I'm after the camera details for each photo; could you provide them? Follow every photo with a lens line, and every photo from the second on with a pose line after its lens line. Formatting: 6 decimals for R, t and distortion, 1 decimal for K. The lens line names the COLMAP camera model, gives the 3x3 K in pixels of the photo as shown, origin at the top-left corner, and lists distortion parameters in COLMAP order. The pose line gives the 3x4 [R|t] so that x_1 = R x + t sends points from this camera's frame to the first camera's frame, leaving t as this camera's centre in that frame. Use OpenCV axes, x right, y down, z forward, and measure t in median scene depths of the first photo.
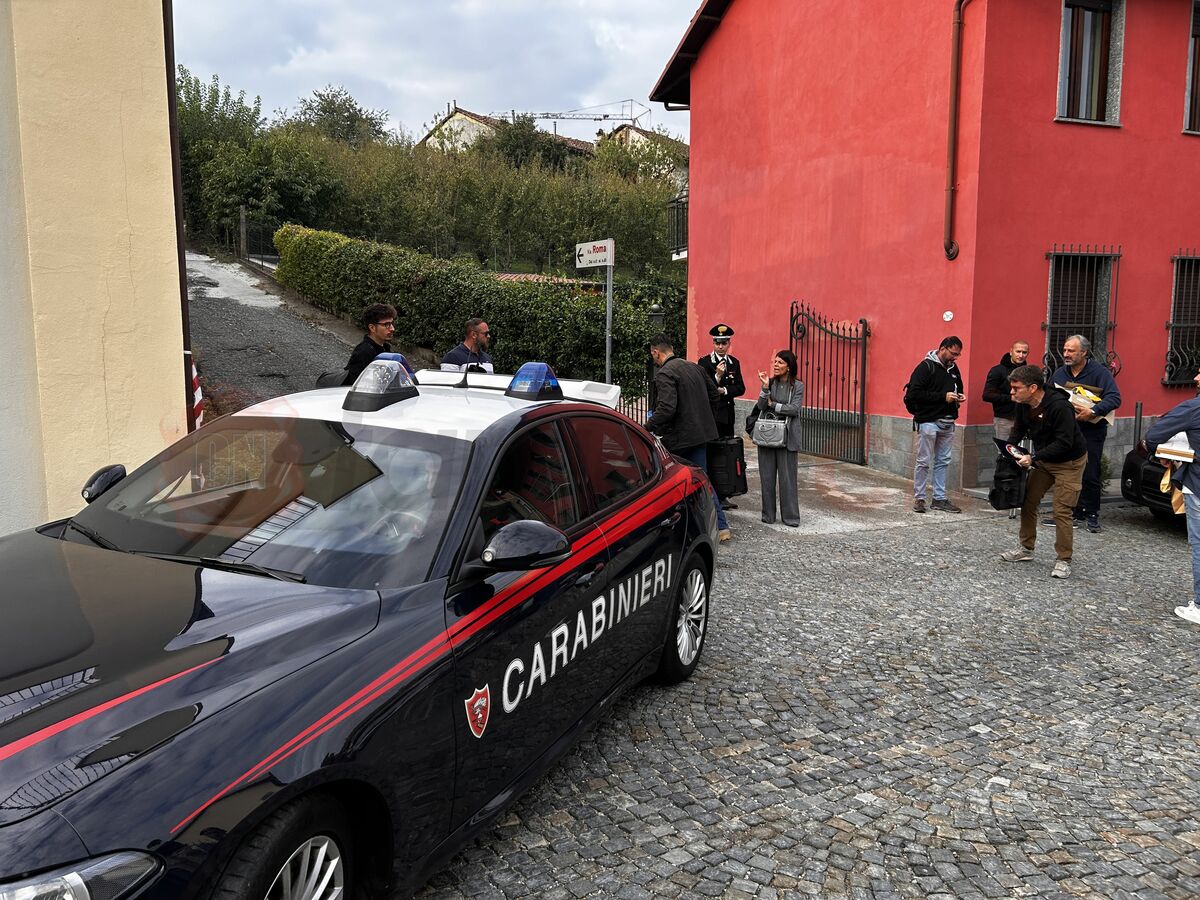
lens RADIAL K [[900.1, 0, 601.5], [0, 900.1, 448.8], [0, 0, 1]] dist [0.057088, -0.069690]
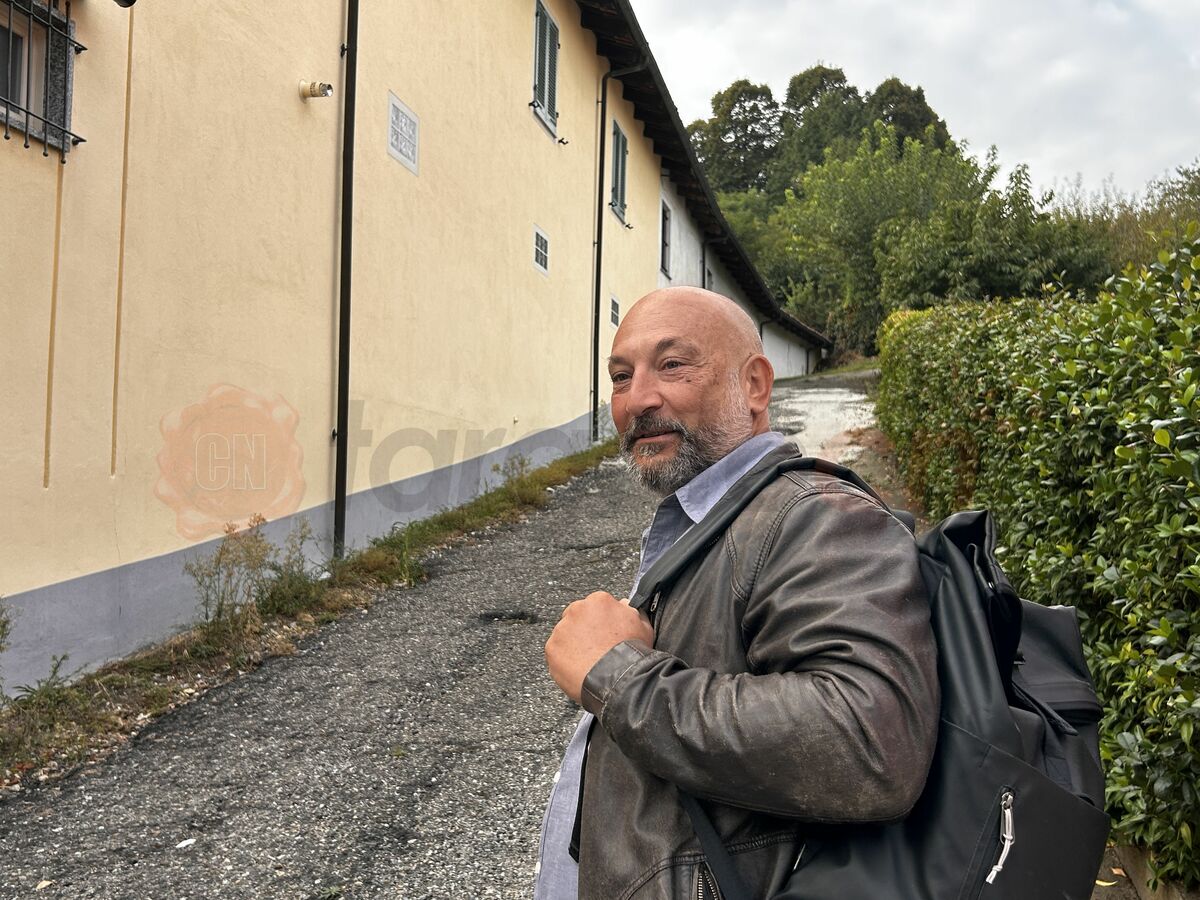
lens RADIAL K [[1228.7, 0, 590.9], [0, 1228.7, 450.9], [0, 0, 1]] dist [0.053276, 0.000000]
pose [[0.718233, -0.020886, -0.695489, 0.031632], [-0.108318, 0.984007, -0.141410, -0.083679], [0.687320, 0.176899, 0.704485, 0.668546]]
